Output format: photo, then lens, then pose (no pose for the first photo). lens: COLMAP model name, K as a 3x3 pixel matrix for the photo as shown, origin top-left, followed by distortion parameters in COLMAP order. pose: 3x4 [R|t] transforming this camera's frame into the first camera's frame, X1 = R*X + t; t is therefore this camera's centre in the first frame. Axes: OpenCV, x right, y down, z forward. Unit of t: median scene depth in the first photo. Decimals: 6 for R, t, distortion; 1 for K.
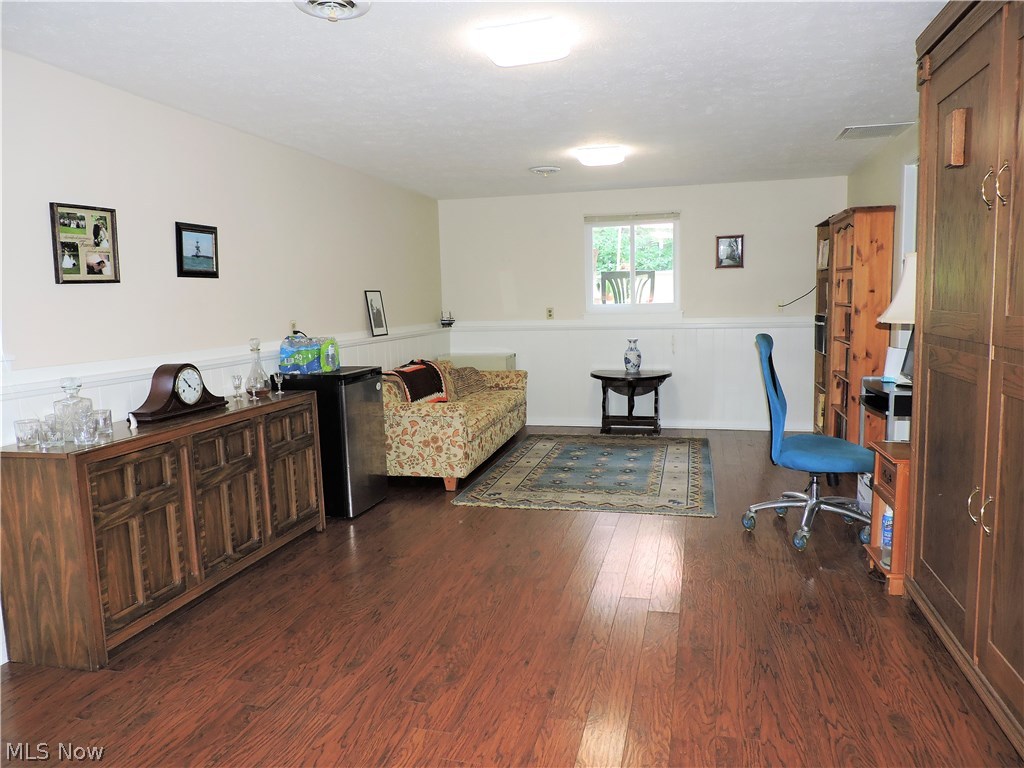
lens RADIAL K [[725.2, 0, 513.8], [0, 725.2, 384.8], [0, 0, 1]] dist [-0.025584, 0.002801]
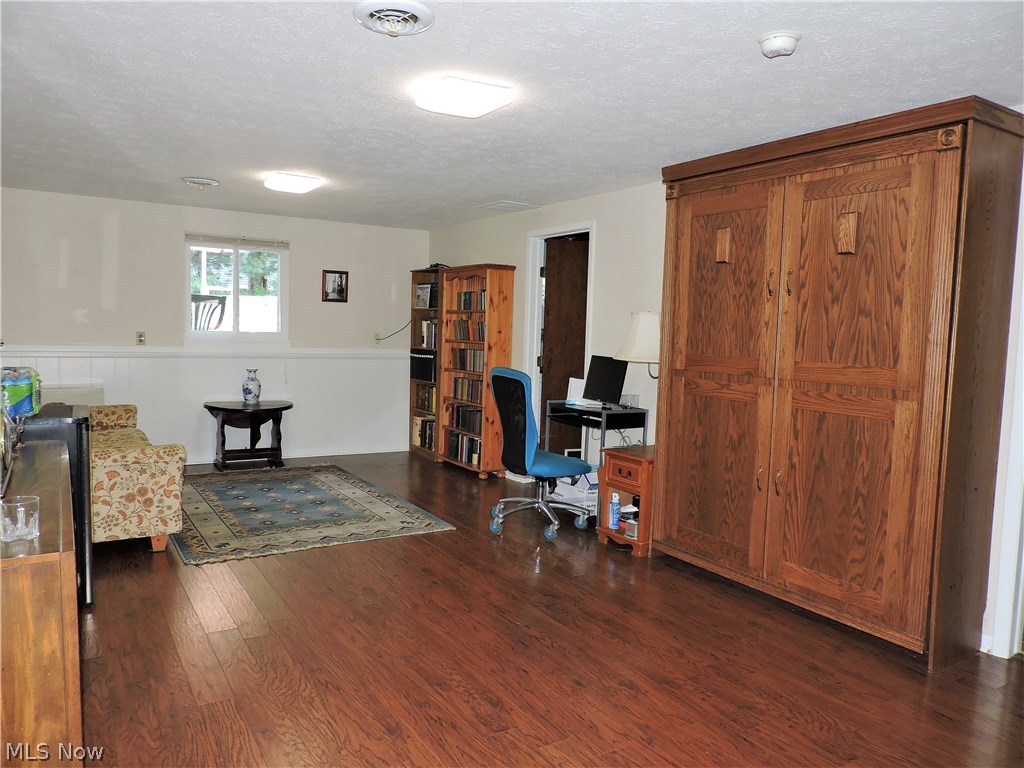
lens RADIAL K [[725.2, 0, 512.4], [0, 725.2, 383.3], [0, 0, 1]] dist [-0.025584, 0.002801]
pose [[0.689897, -0.009653, 0.723843, -0.405370], [0.037633, 0.999037, -0.022544, -0.012738], [-0.722929, 0.042793, 0.689596, 0.127664]]
